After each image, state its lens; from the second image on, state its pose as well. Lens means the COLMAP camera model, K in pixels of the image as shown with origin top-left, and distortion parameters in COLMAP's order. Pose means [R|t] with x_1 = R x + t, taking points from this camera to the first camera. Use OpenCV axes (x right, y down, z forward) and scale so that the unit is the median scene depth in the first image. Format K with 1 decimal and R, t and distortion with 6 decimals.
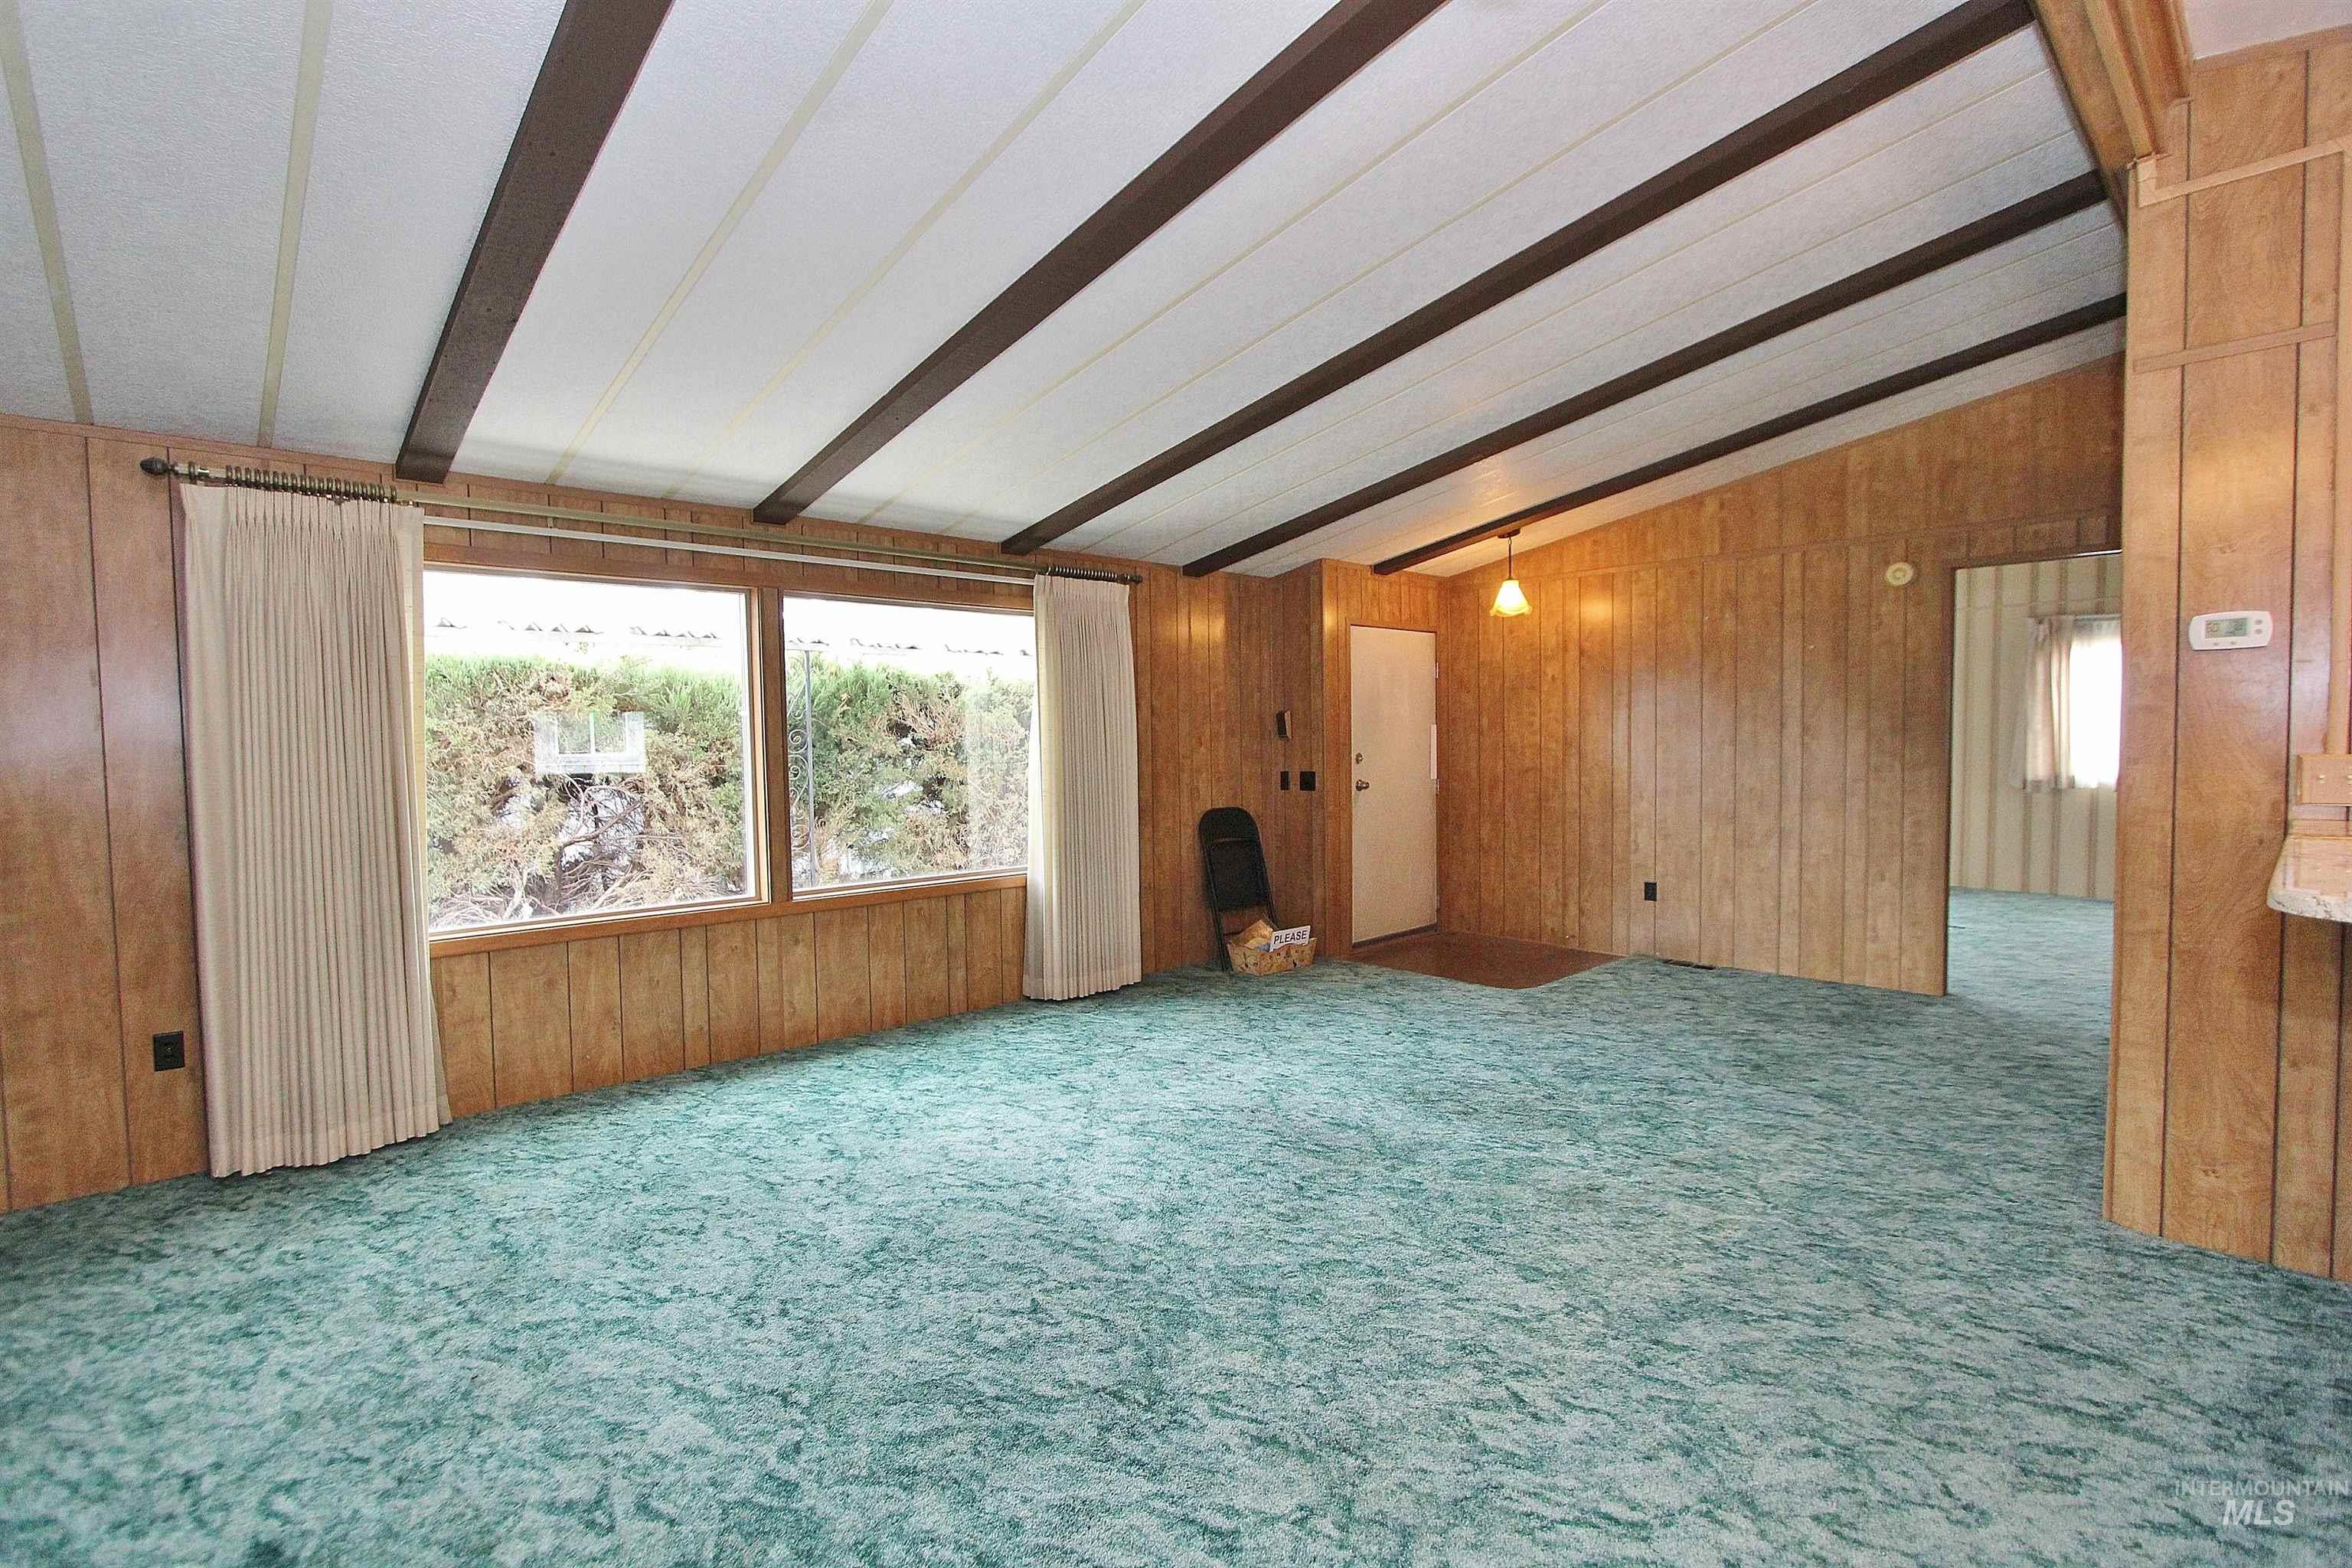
lens RADIAL K [[1077.4, 0, 1164.5], [0, 1077.4, 786.5], [0, 0, 1]] dist [-0.016816, 0.002531]
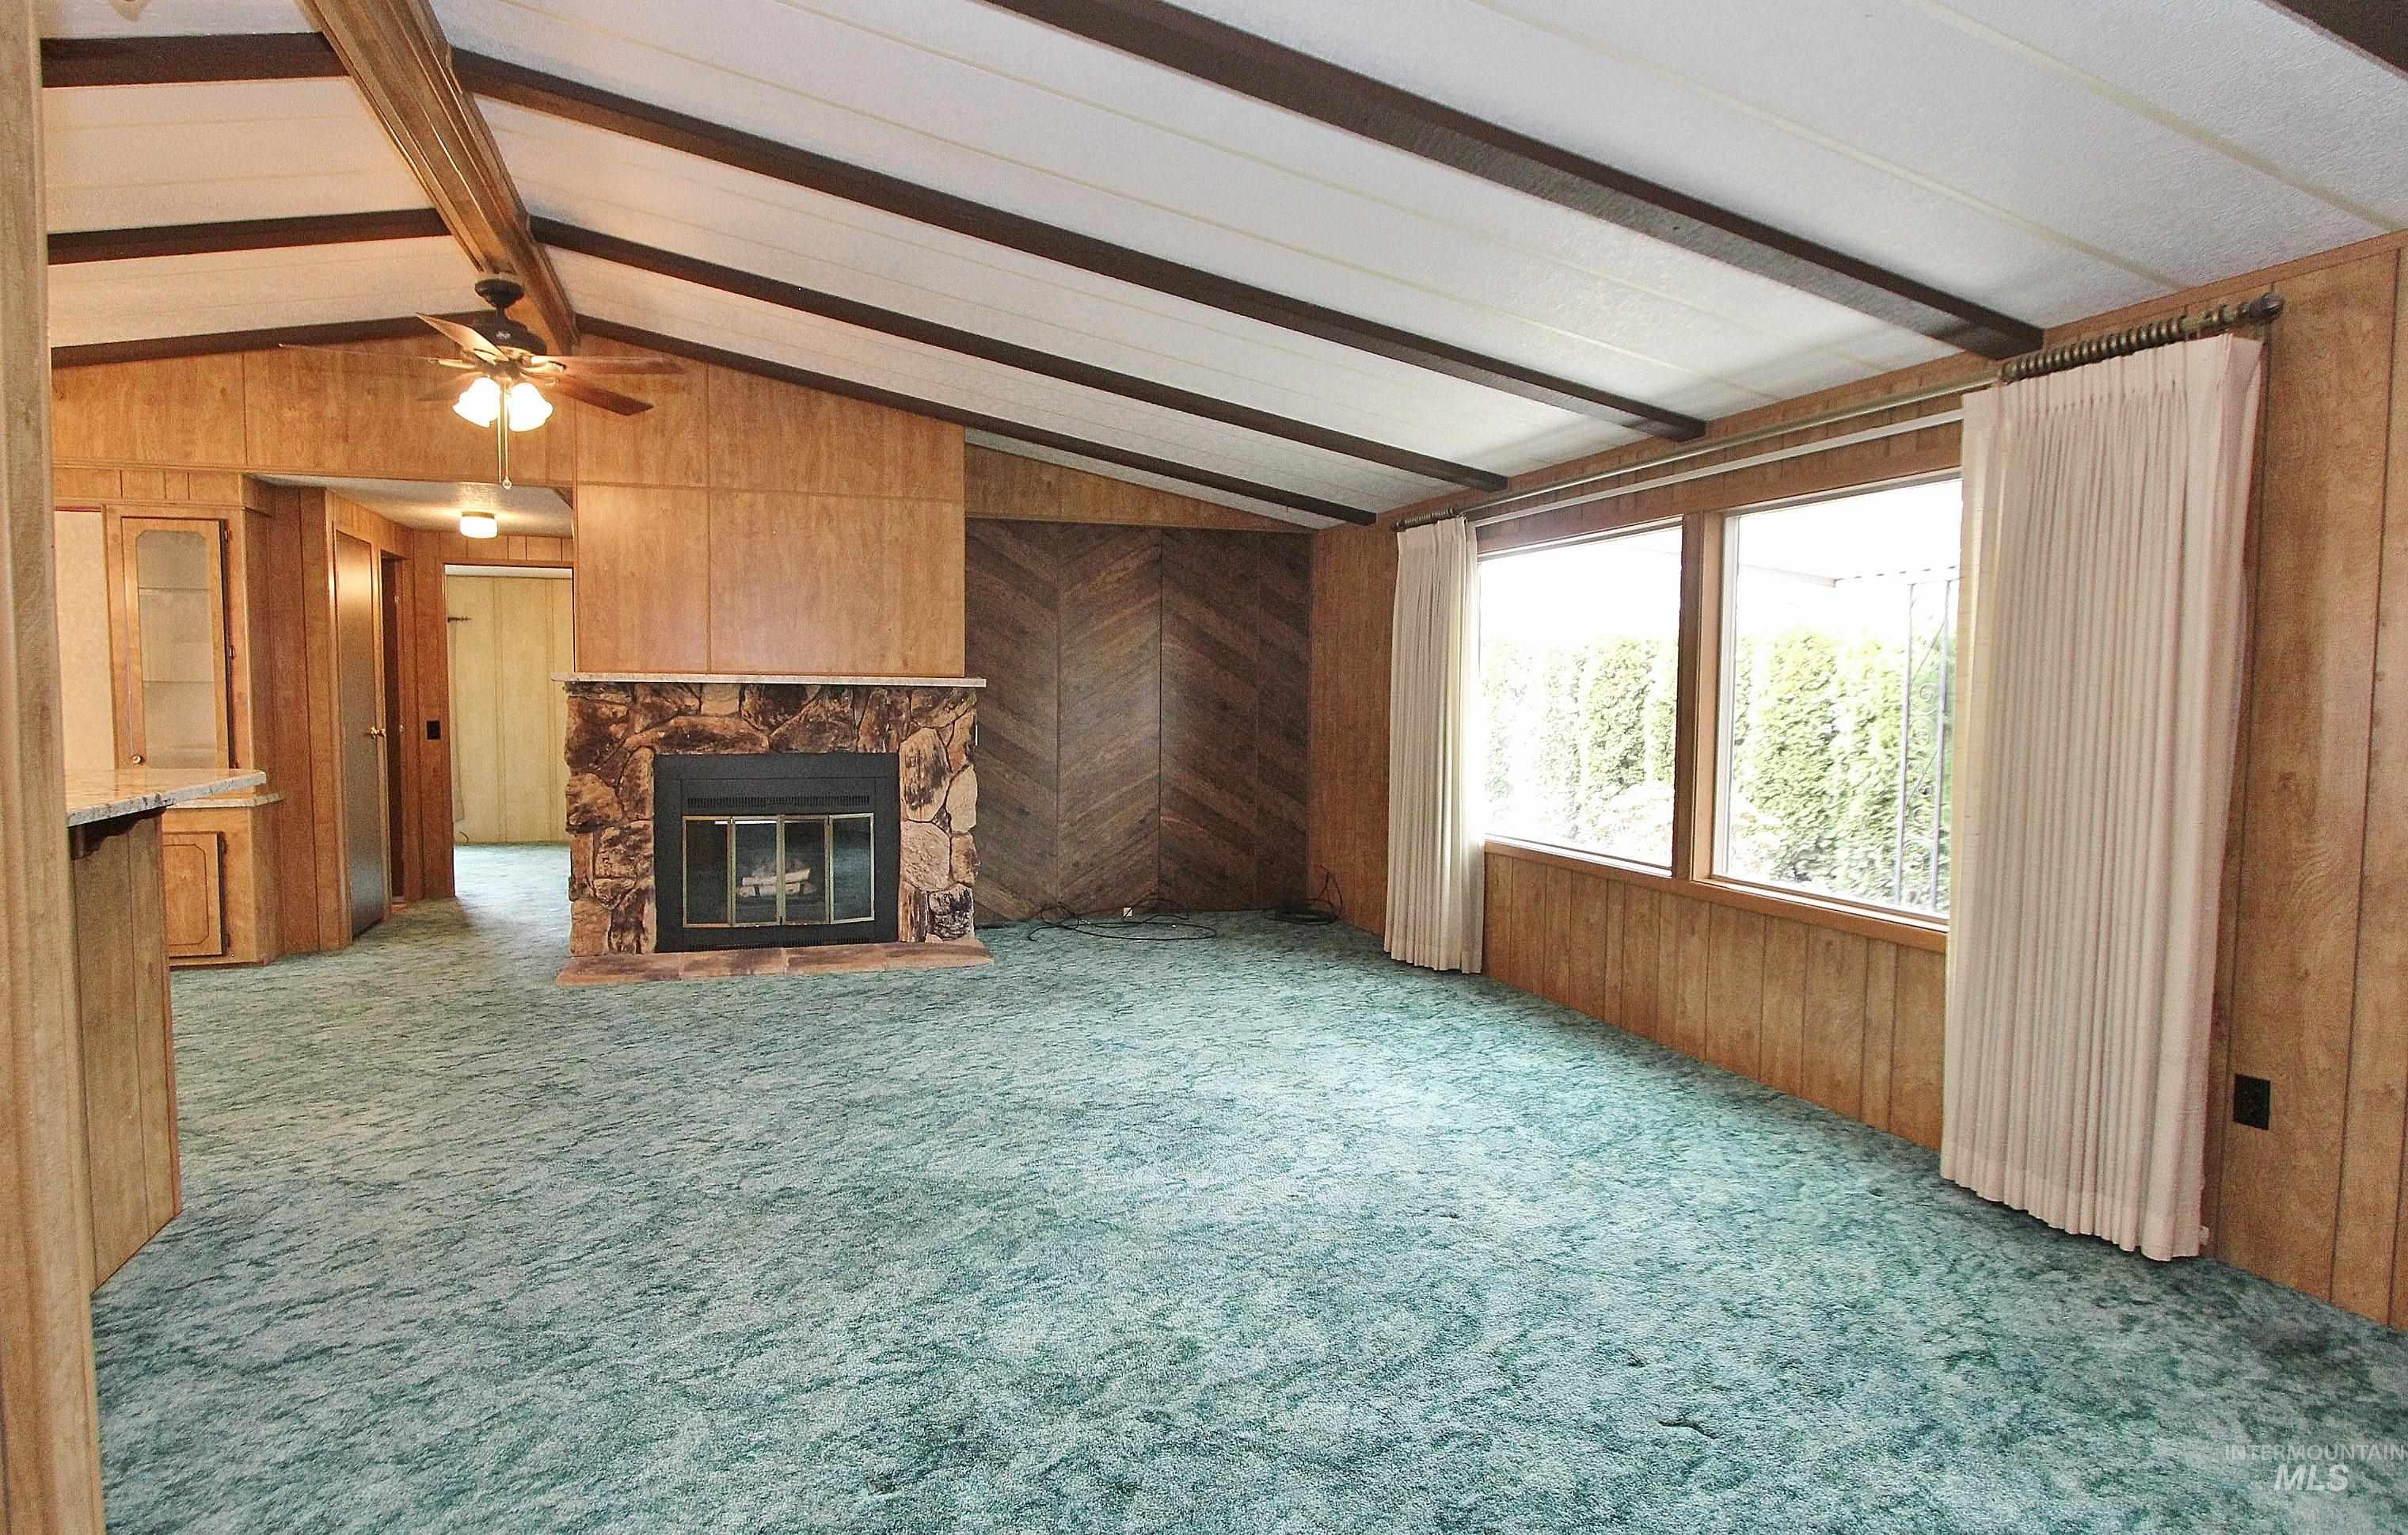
lens RADIAL K [[1255.5, 0, 1127.7], [0, 1255.5, 779.3], [0, 0, 1]] dist [-0.014746, 0.002568]
pose [[-0.432054, 0.072328, -0.898943, 0.815452], [-0.043367, 0.993959, 0.100816, -0.060254], [0.900805, 0.082543, -0.426307, 1.140528]]
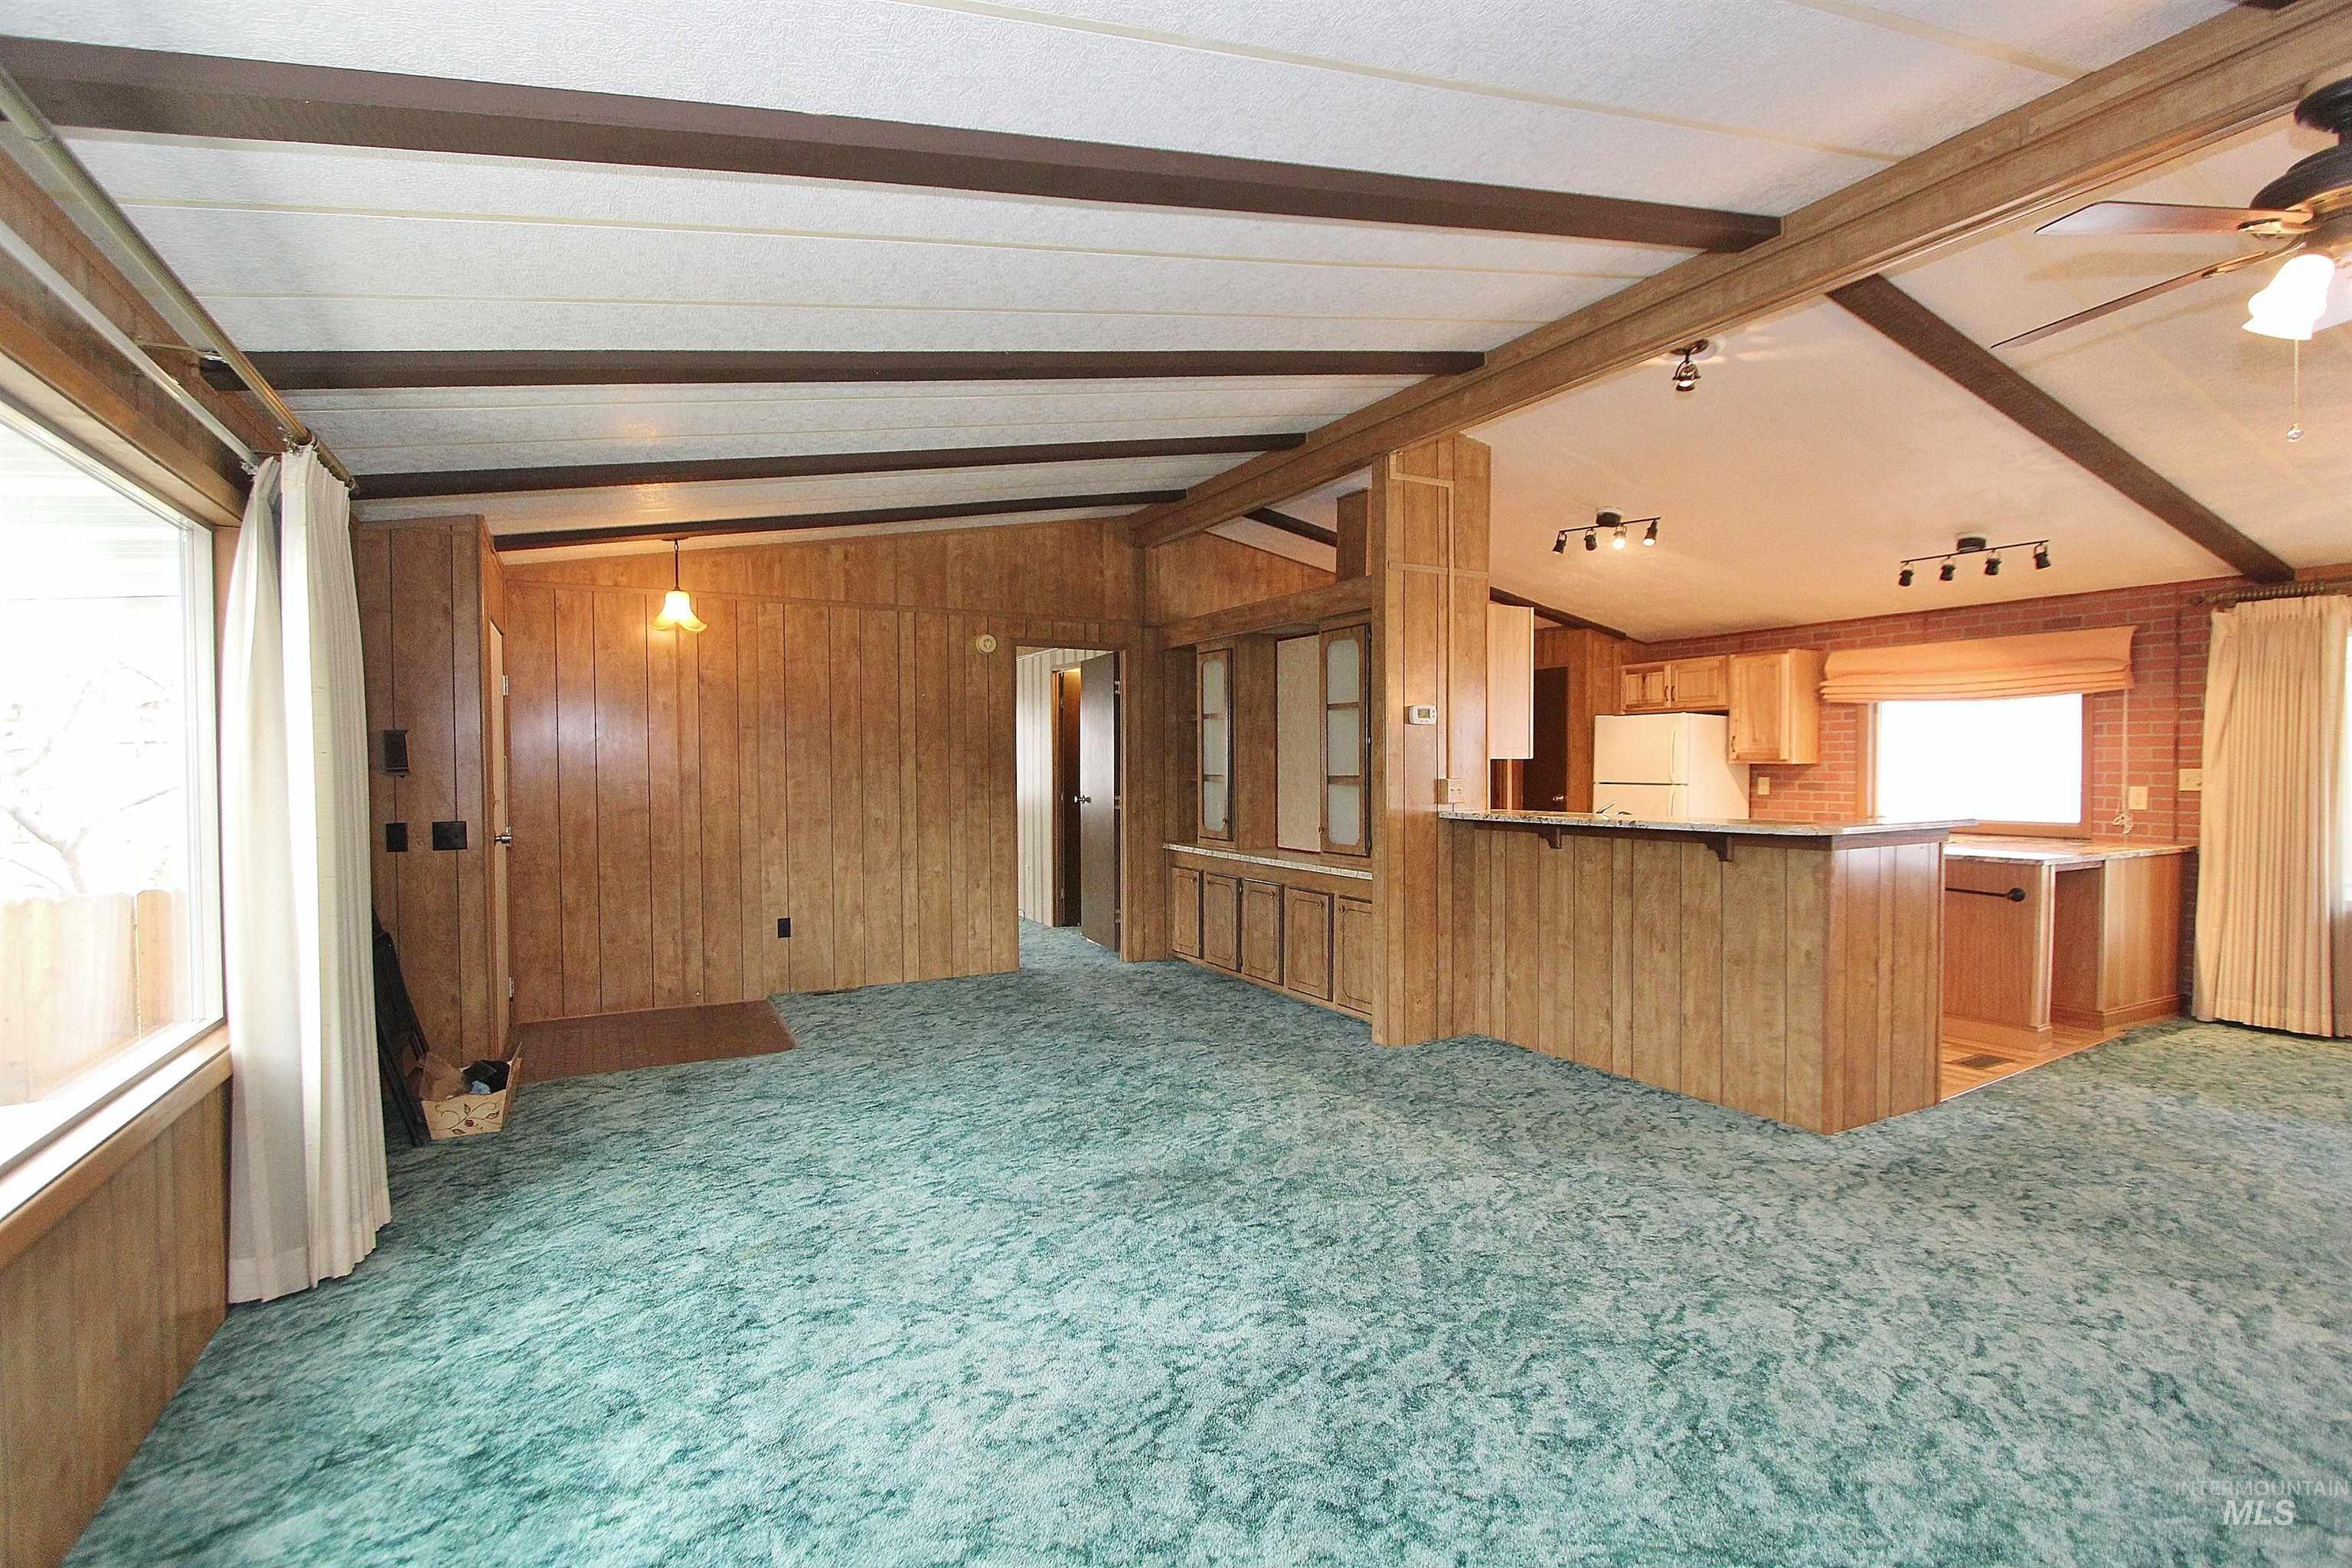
lens RADIAL K [[1077.4, 0, 1164.9], [0, 1077.4, 786.4], [0, 0, 1]] dist [-0.016816, 0.002531]
pose [[0.247940, -0.008134, 0.968741, -0.639904], [0.045352, 0.998966, -0.003220, -0.020748], [-0.967713, 0.044733, 0.248053, 0.626653]]
